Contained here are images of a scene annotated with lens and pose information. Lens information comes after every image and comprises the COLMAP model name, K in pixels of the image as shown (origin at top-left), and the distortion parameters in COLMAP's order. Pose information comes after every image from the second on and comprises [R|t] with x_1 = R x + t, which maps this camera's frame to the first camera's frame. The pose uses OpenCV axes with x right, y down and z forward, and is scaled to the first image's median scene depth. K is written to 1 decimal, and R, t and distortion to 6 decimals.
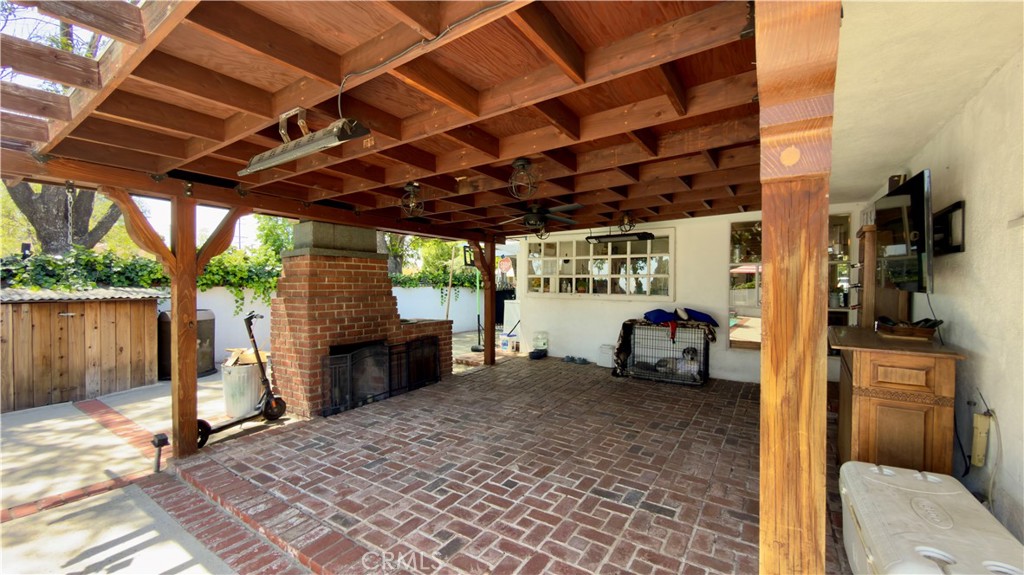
lens RADIAL K [[411.9, 0, 512.2], [0, 411.9, 286.0], [0, 0, 1]] dist [-0.003212, 0.000859]
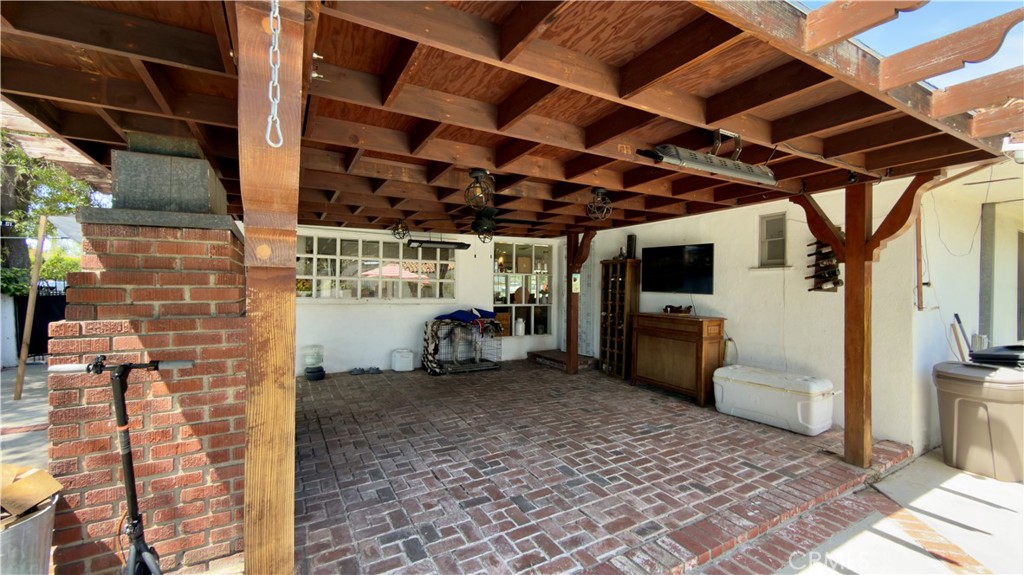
lens RADIAL K [[411.9, 0, 510.8], [0, 411.9, 286.8], [0, 0, 1]] dist [-0.003212, 0.000859]
pose [[0.442662, 0.003995, 0.896680, -1.075989], [-0.004044, 0.999989, -0.002459, -0.011159], [-0.896680, -0.002538, 0.442673, 0.634497]]
